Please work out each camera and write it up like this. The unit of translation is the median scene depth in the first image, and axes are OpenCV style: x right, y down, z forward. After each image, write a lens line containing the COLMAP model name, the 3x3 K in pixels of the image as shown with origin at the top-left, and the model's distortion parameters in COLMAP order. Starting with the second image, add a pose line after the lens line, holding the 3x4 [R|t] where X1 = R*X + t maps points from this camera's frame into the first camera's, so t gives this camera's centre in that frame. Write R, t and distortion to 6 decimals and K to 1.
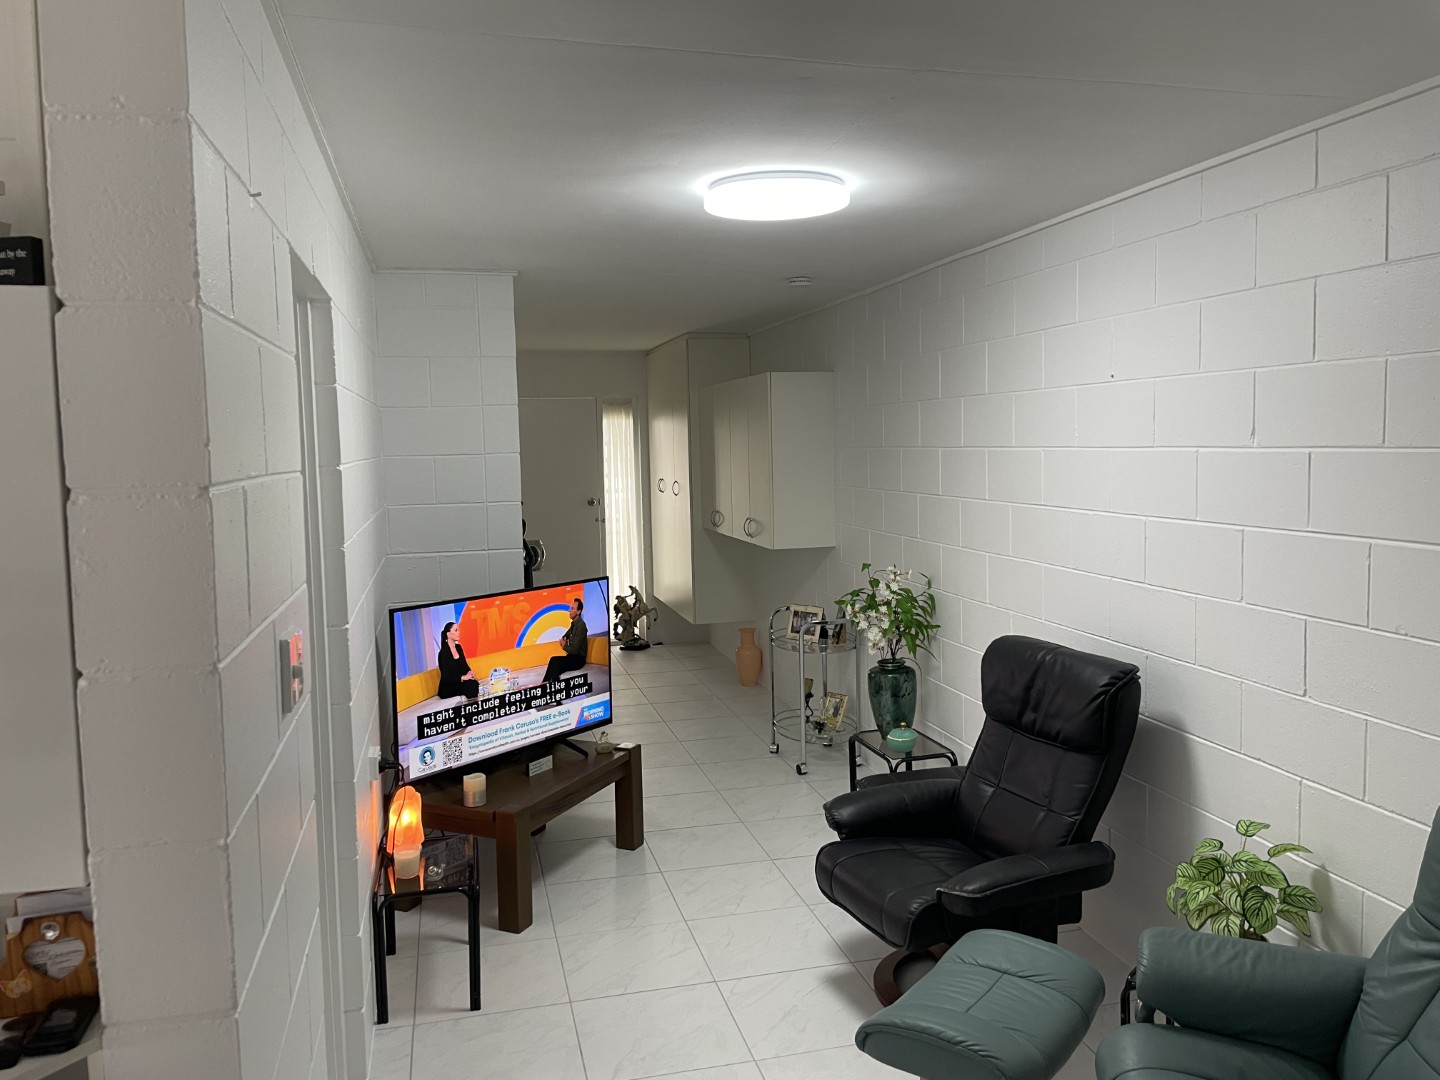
lens RADIAL K [[1100.6, 0, 728.7], [0, 1100.6, 527.5], [0, 0, 1]] dist [0.042169, -0.056592]
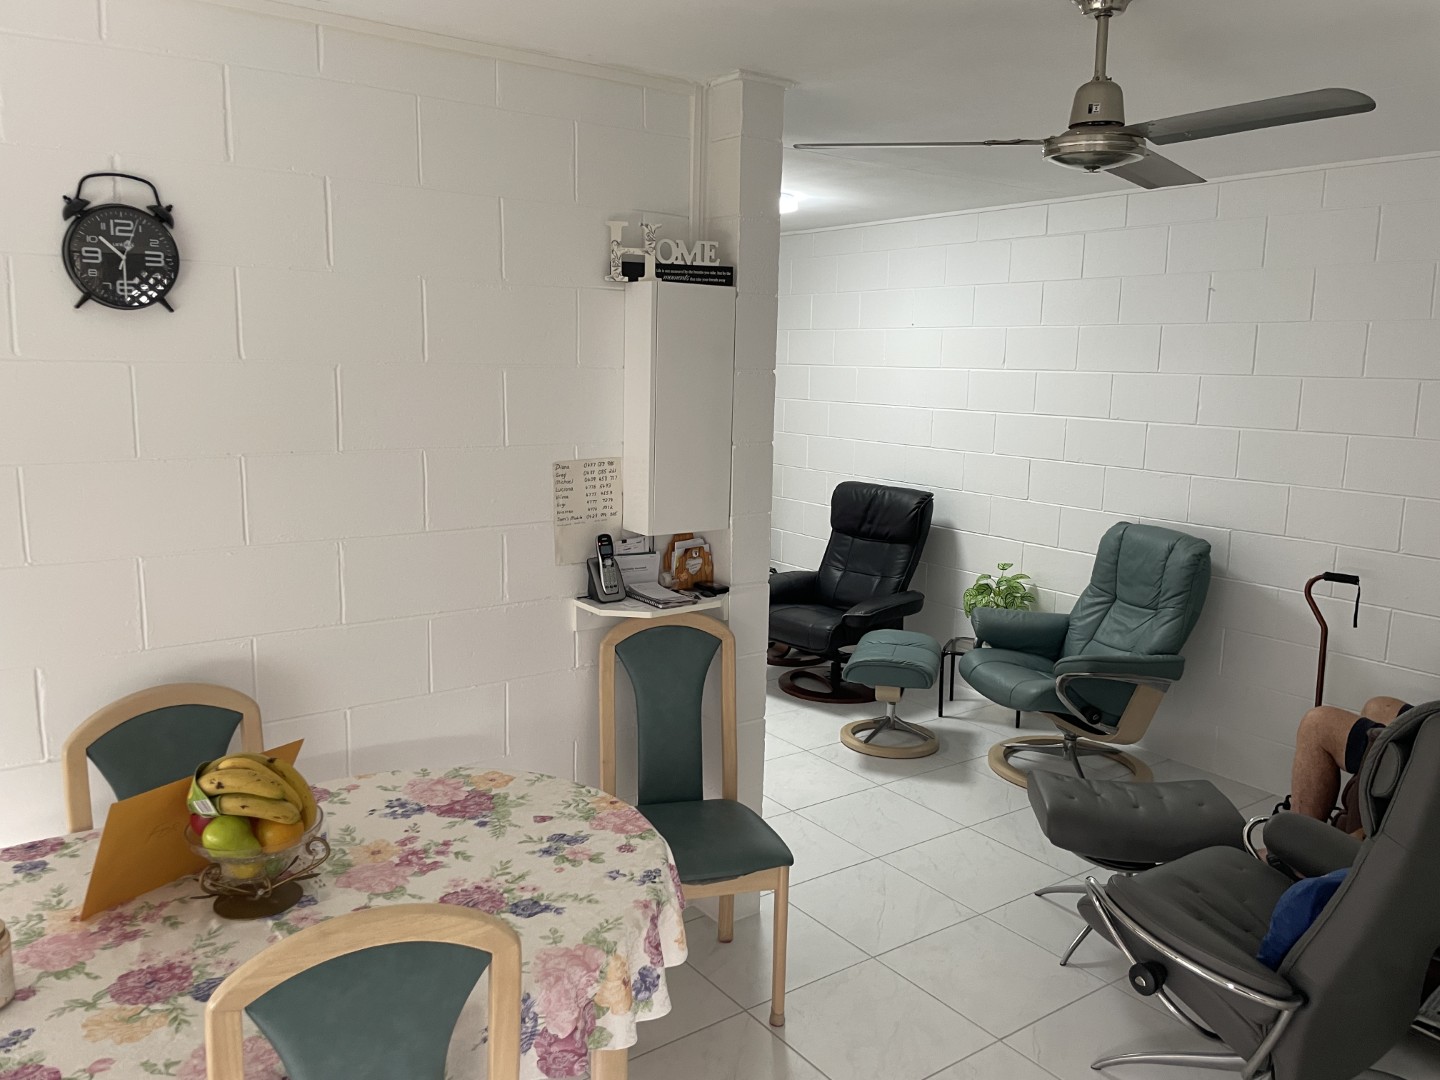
lens RADIAL K [[1100.6, 0, 714.5], [0, 1100.6, 536.9], [0, 0, 1]] dist [0.042169, -0.056592]
pose [[0.930648, -0.022465, 0.365225, -0.626737], [-0.007948, 0.996637, 0.081557, 0.057217], [-0.365829, -0.078804, 0.927340, -0.534929]]
